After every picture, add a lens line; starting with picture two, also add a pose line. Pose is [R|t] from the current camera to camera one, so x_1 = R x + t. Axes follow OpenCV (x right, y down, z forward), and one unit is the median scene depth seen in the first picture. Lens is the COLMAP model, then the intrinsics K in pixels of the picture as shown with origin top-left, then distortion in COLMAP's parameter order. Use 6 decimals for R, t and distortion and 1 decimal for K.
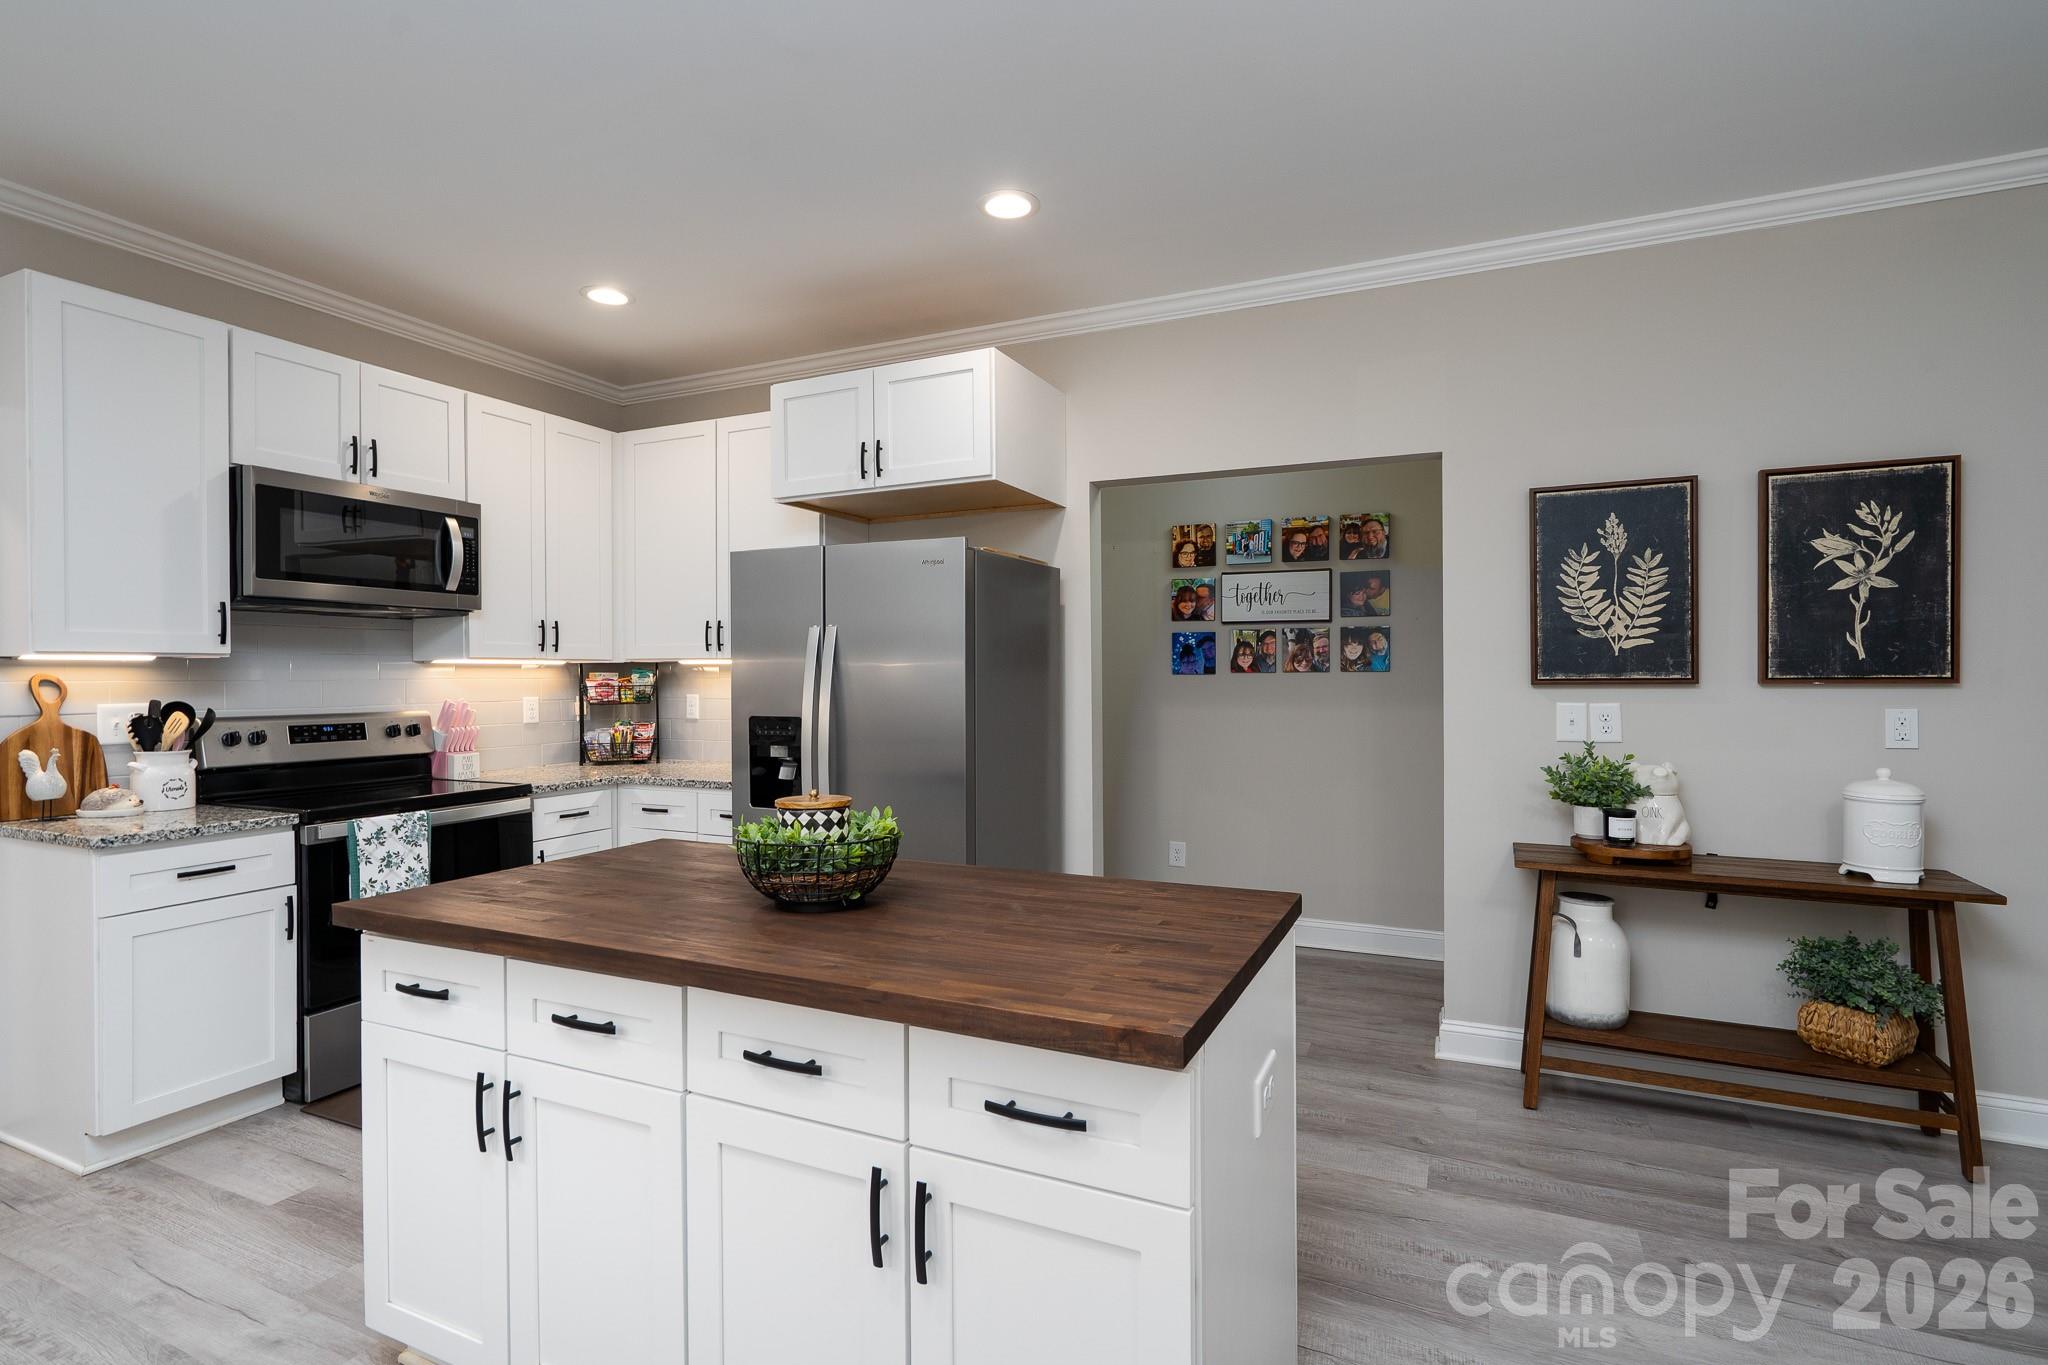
lens RADIAL K [[949.8, 0, 1067.8], [0, 949.8, 679.2], [0, 0, 1]] dist [0.000286, 0.000681]
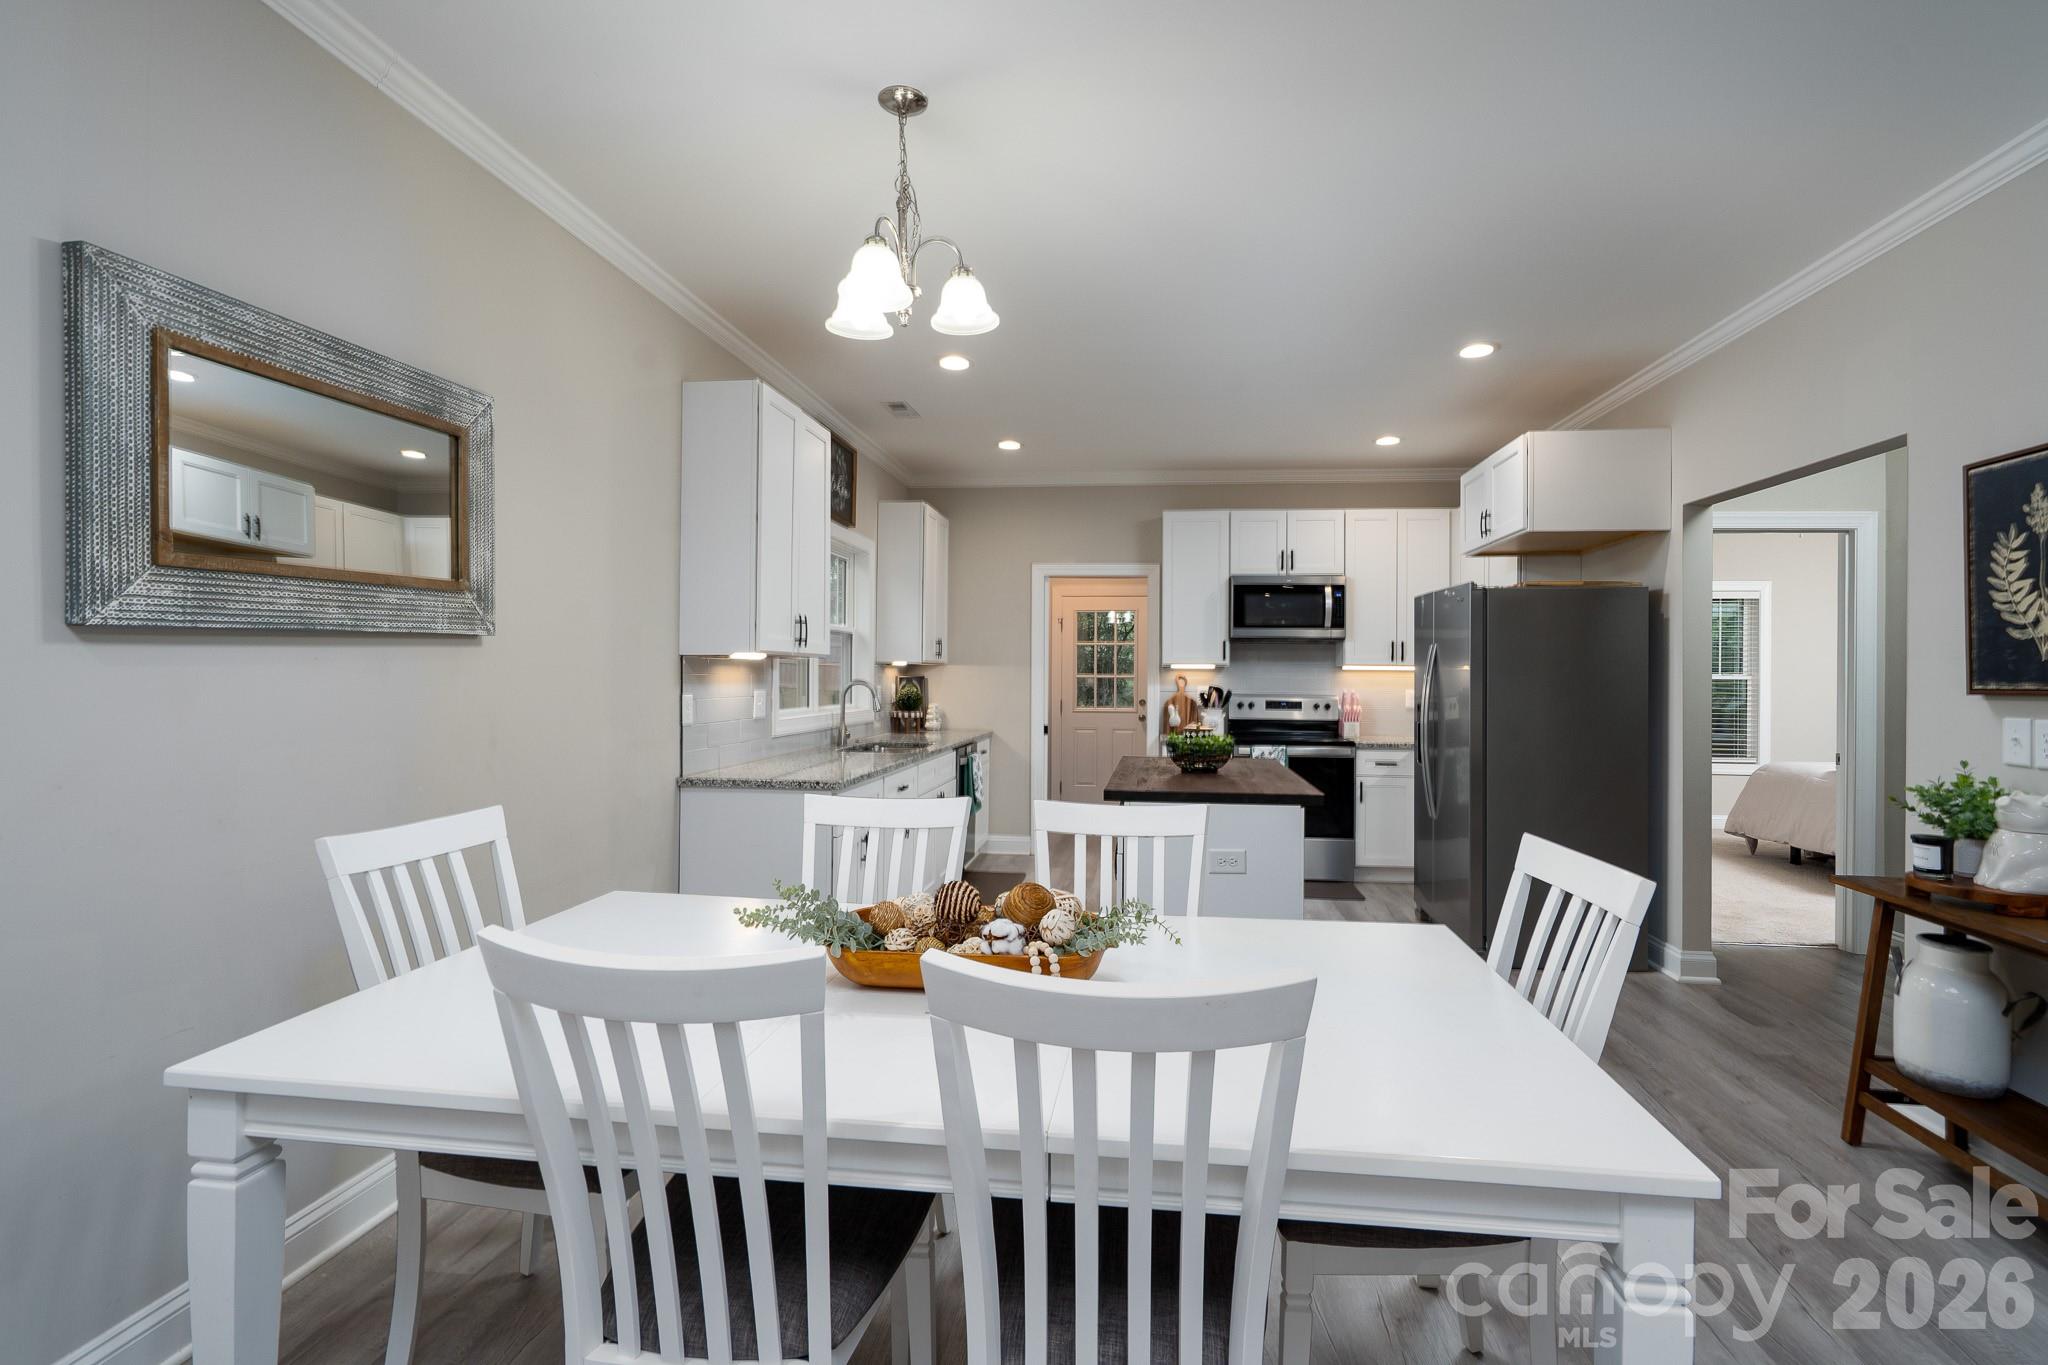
lens RADIAL K [[1018.5, 0, 1050.5], [0, 1018.5, 678.6], [0, 0, 1]] dist [-0.051474, 0.000047]
pose [[0.288263, 0.009511, -0.957504, 1.123413], [-0.015012, 0.999873, 0.005413, -0.001318], [0.957434, 0.012814, 0.288369, -0.037016]]
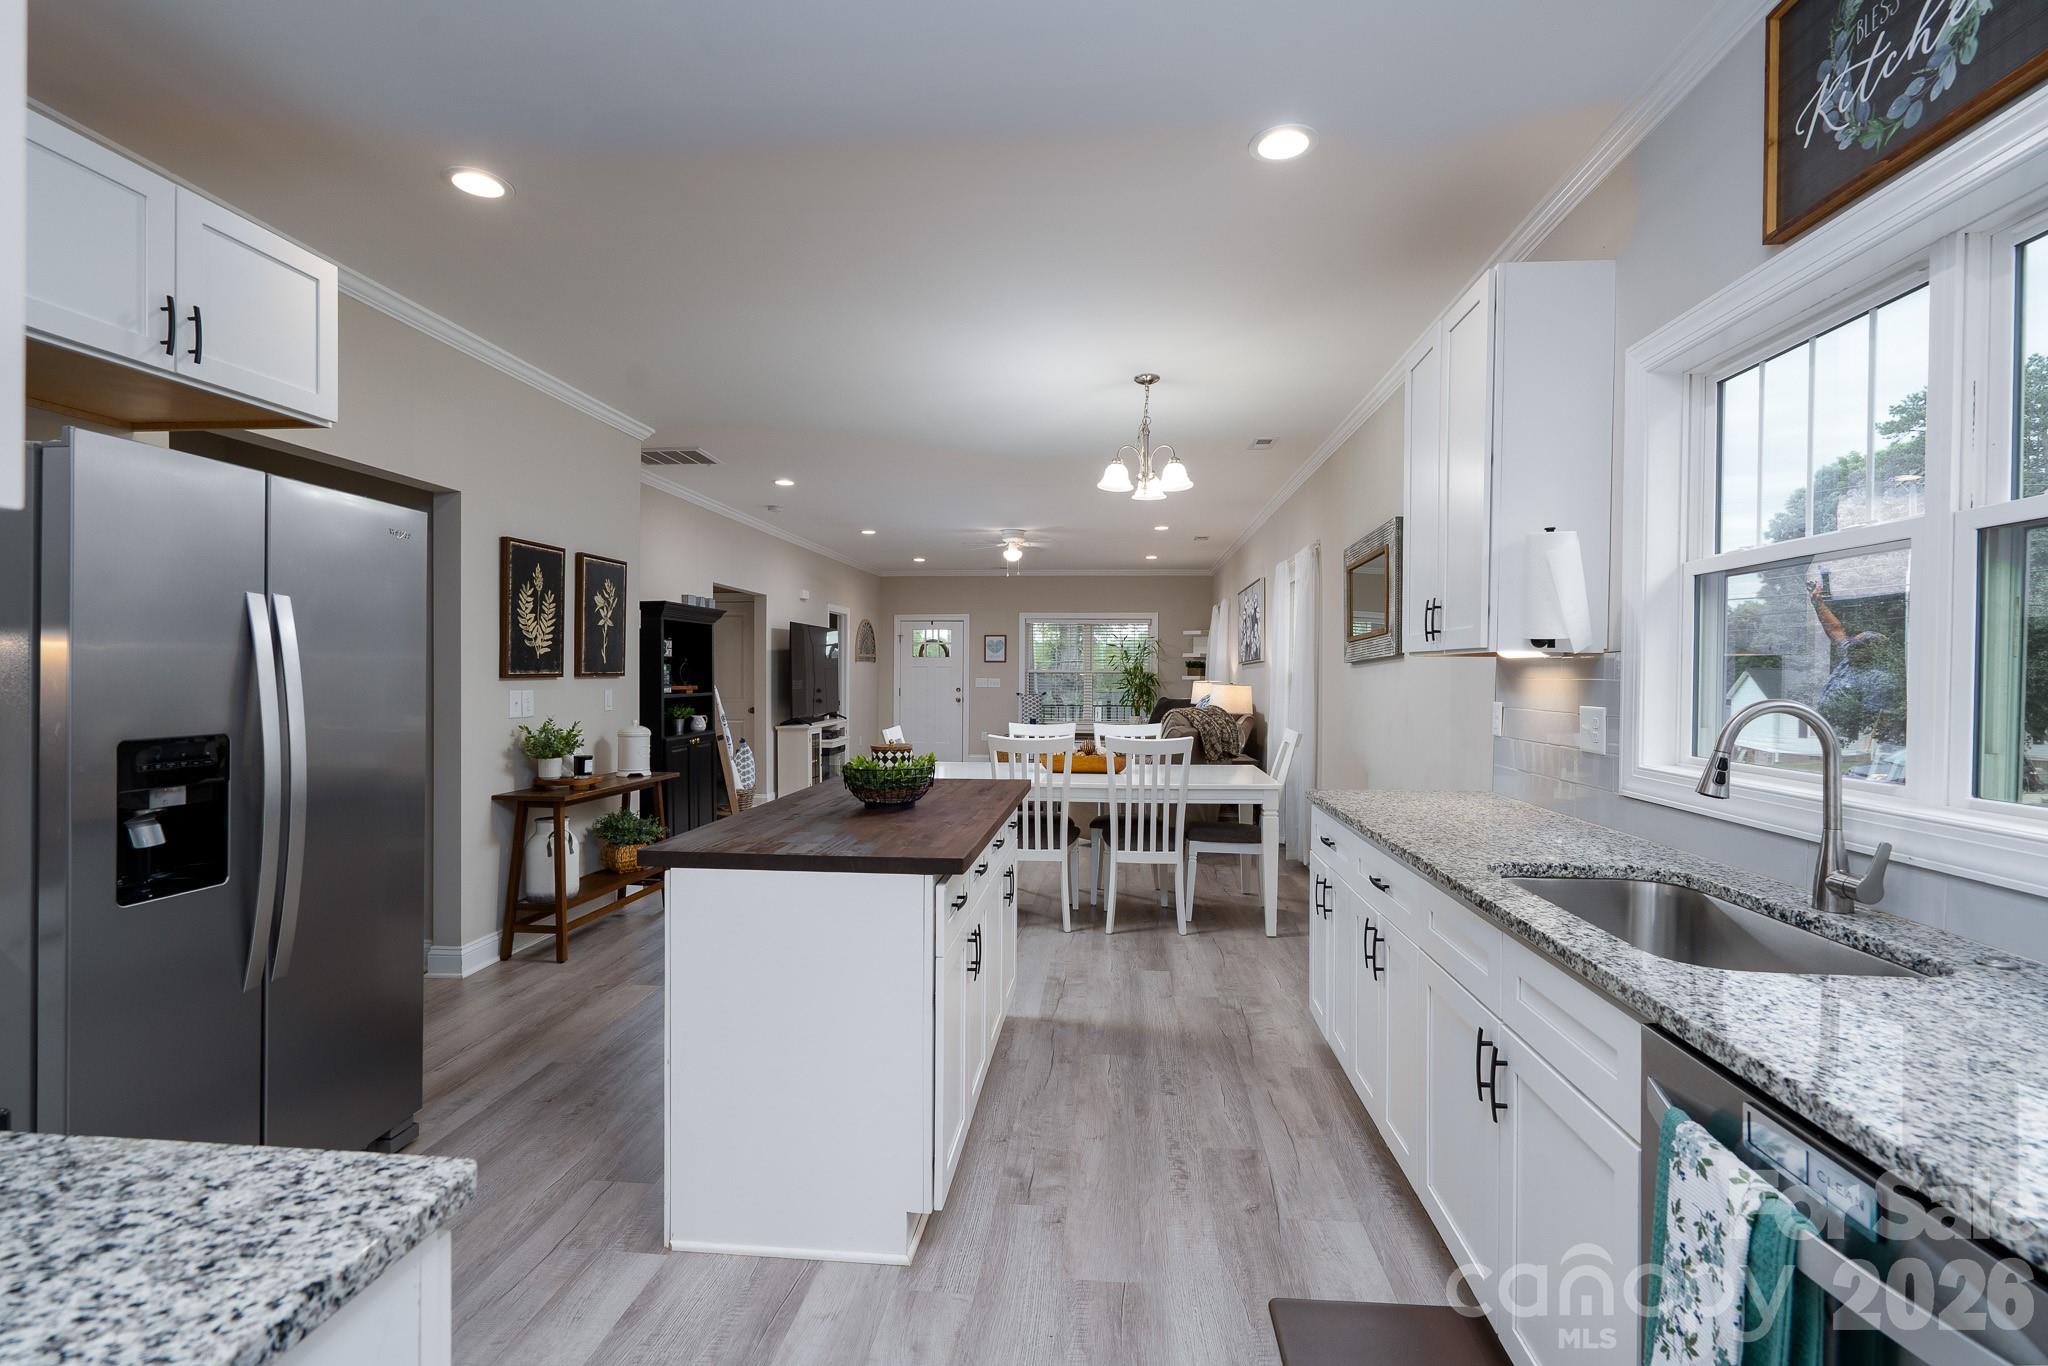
lens RADIAL K [[912.5, 0, 1024.0], [0, 912.5, 683.0], [0, 0, 1]] dist [-0.000015, 0.000540]
pose [[-0.306209, -0.009191, 0.951920, -1.045937], [0.000874, 0.999950, 0.009936, 0.000487], [-0.951964, 0.003875, -0.306186, 0.715432]]
